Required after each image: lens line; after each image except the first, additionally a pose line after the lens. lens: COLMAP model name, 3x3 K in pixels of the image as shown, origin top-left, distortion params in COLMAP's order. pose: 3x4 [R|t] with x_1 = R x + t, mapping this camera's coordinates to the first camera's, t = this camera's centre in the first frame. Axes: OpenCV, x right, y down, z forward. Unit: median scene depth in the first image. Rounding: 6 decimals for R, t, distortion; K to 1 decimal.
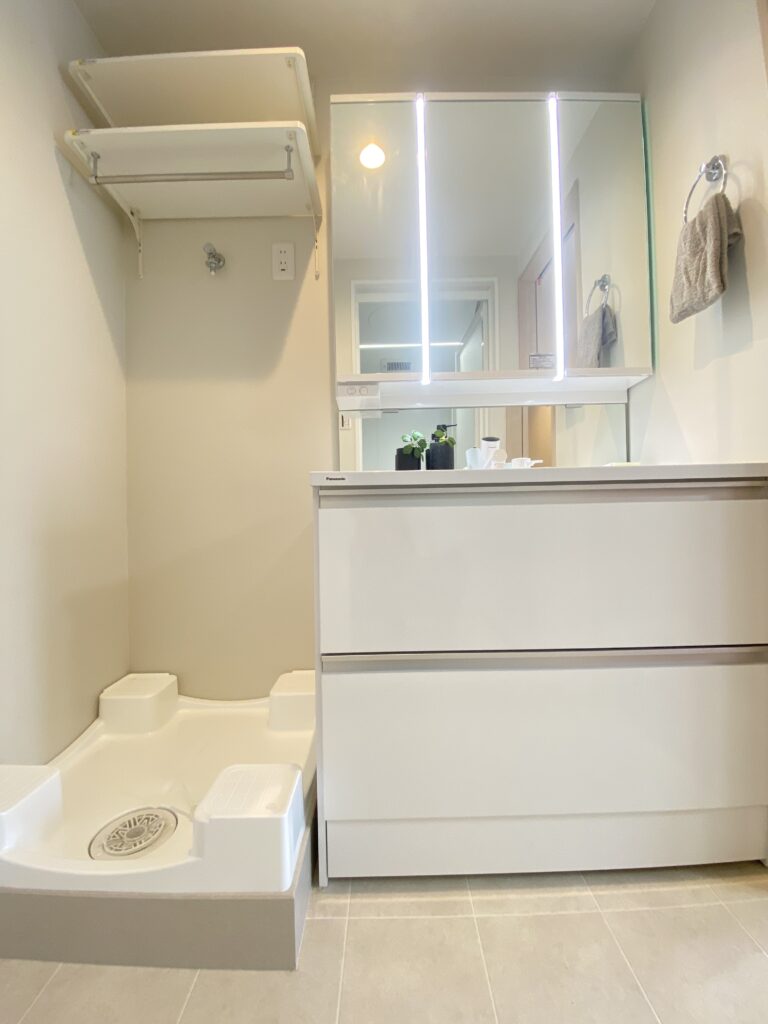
lens RADIAL K [[421.2, 0, 383.4], [0, 421.2, 506.8], [0, 0, 1]] dist [0.029797, -0.024081]
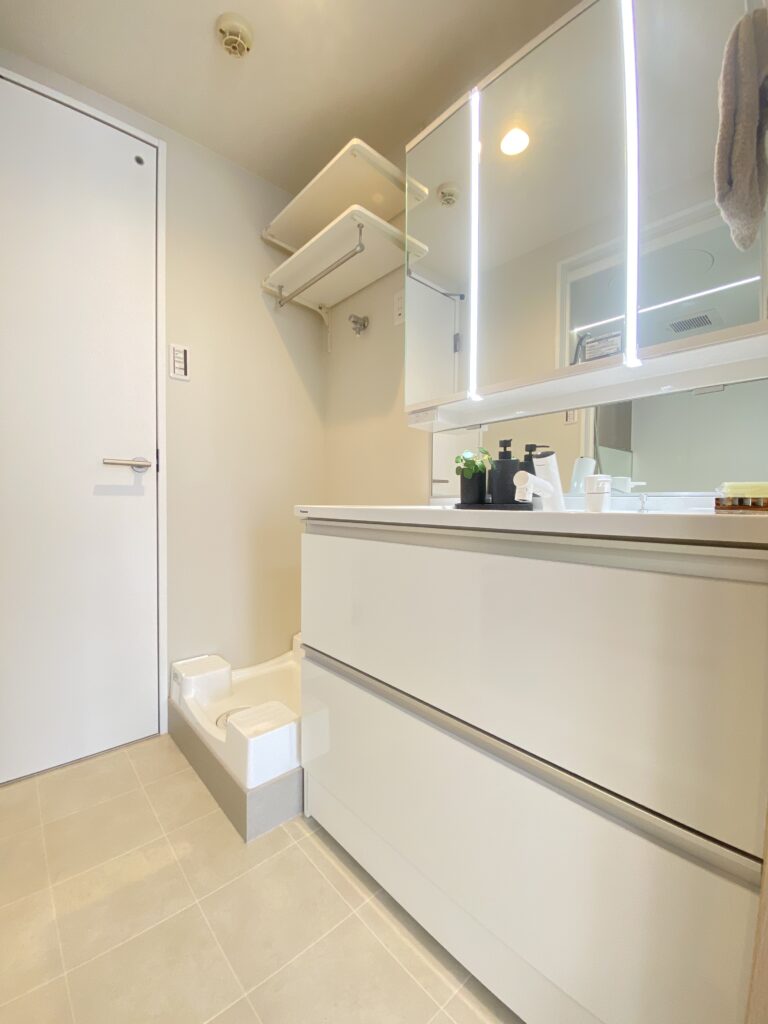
lens RADIAL K [[421.2, 0, 383.4], [0, 421.2, 506.8], [0, 0, 1]] dist [0.029797, -0.024081]
pose [[0.668186, 0.034308, -0.743203, 0.671184], [-0.009108, 0.999239, 0.037939, -0.087965], [0.743939, -0.018581, 0.667989, 0.211085]]
